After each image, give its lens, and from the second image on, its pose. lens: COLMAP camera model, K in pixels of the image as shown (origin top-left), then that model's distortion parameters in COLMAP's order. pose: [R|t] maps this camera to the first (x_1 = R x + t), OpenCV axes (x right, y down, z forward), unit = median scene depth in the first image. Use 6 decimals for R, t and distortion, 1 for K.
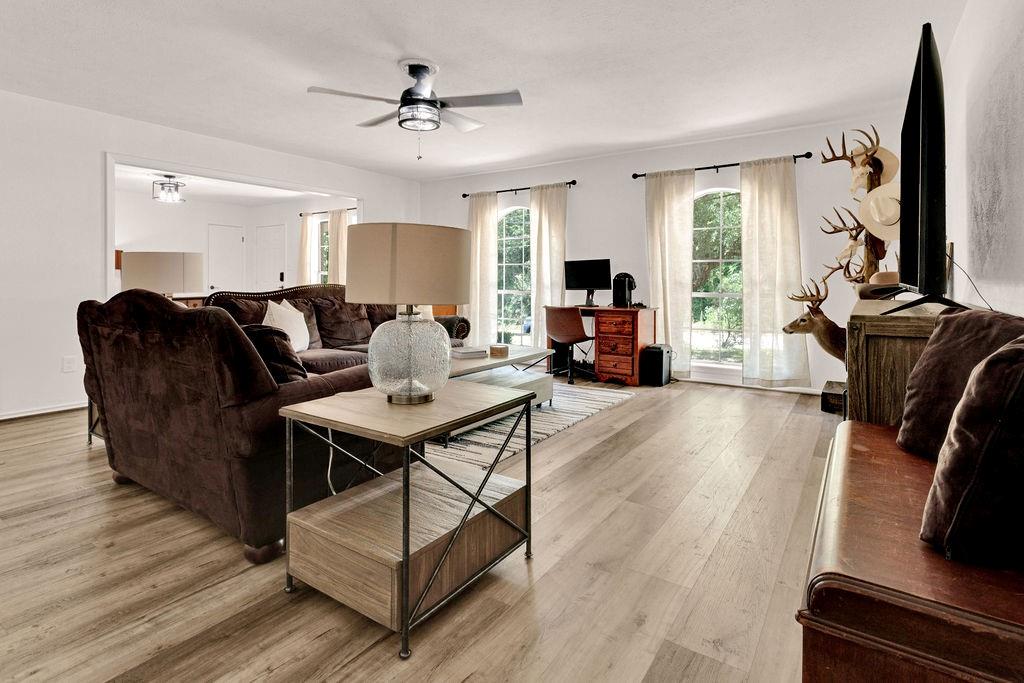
lens RADIAL K [[516.2, 0, 521.0], [0, 516.2, 294.8], [0, 0, 1]] dist [-0.000401, -0.000288]
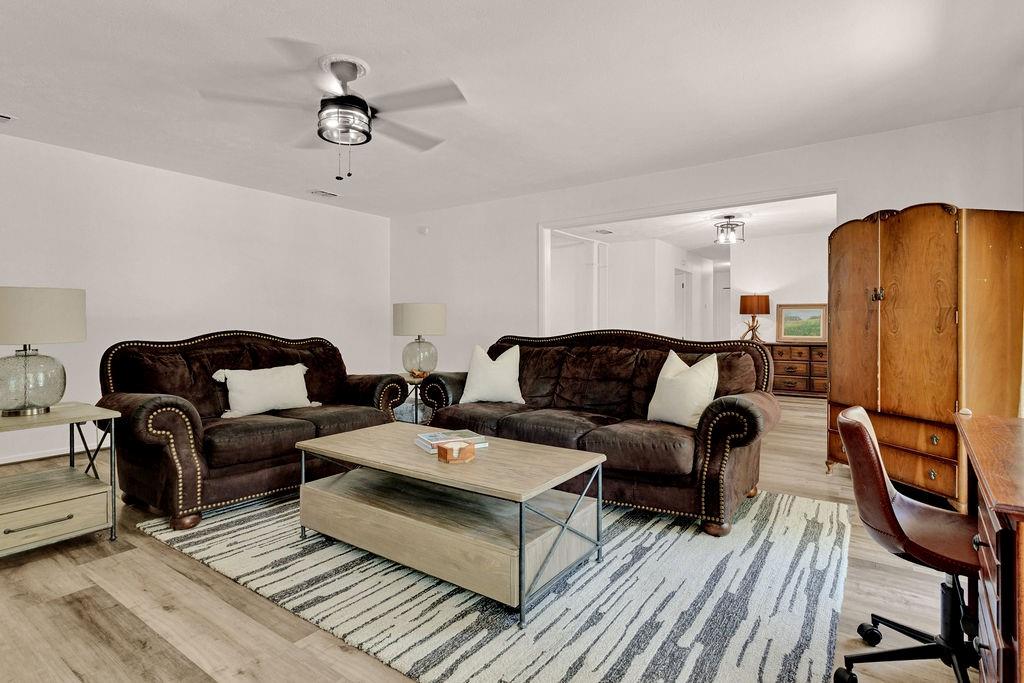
lens RADIAL K [[525.0, 0, 506.0], [0, 525.0, 325.8], [0, 0, 1]] dist [0.017811, 0.000569]
pose [[-0.047577, 0.001444, -0.998867, 0.380096], [-0.024980, 0.999684, 0.002635, -0.024130], [0.998555, 0.025077, -0.047526, 0.778636]]
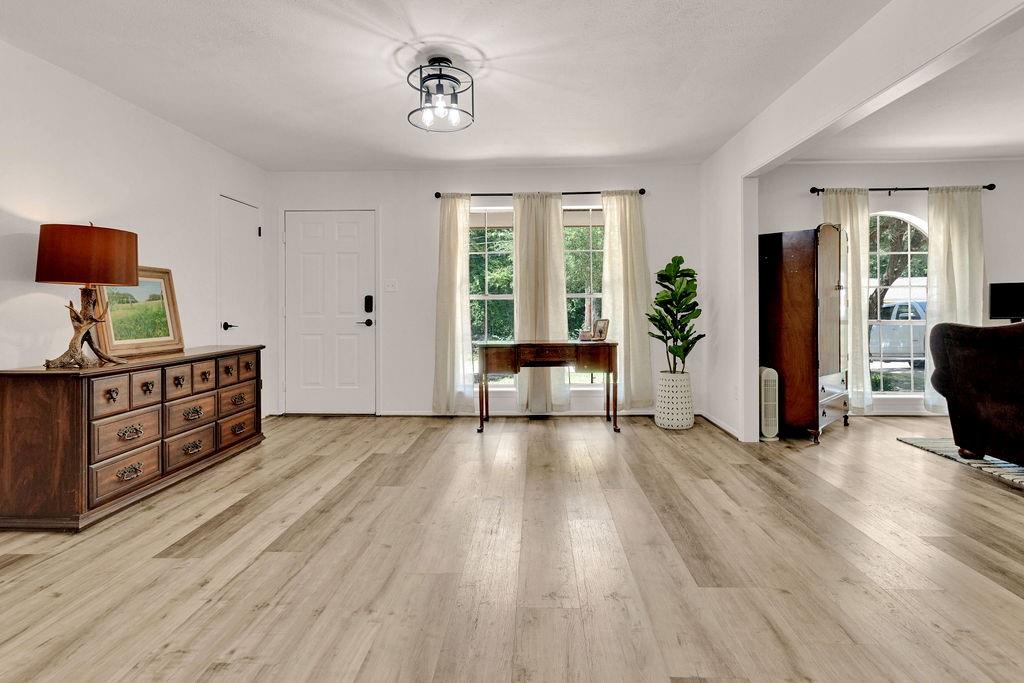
lens RADIAL K [[516.2, 0, 521.0], [0, 516.2, 294.8], [0, 0, 1]] dist [-0.000401, -0.000288]
pose [[0.851139, 0.003880, 0.524927, -1.030267], [0.020238, 0.998987, -0.040200, -0.031100], [-0.524551, 0.044839, 0.850198, 0.752900]]
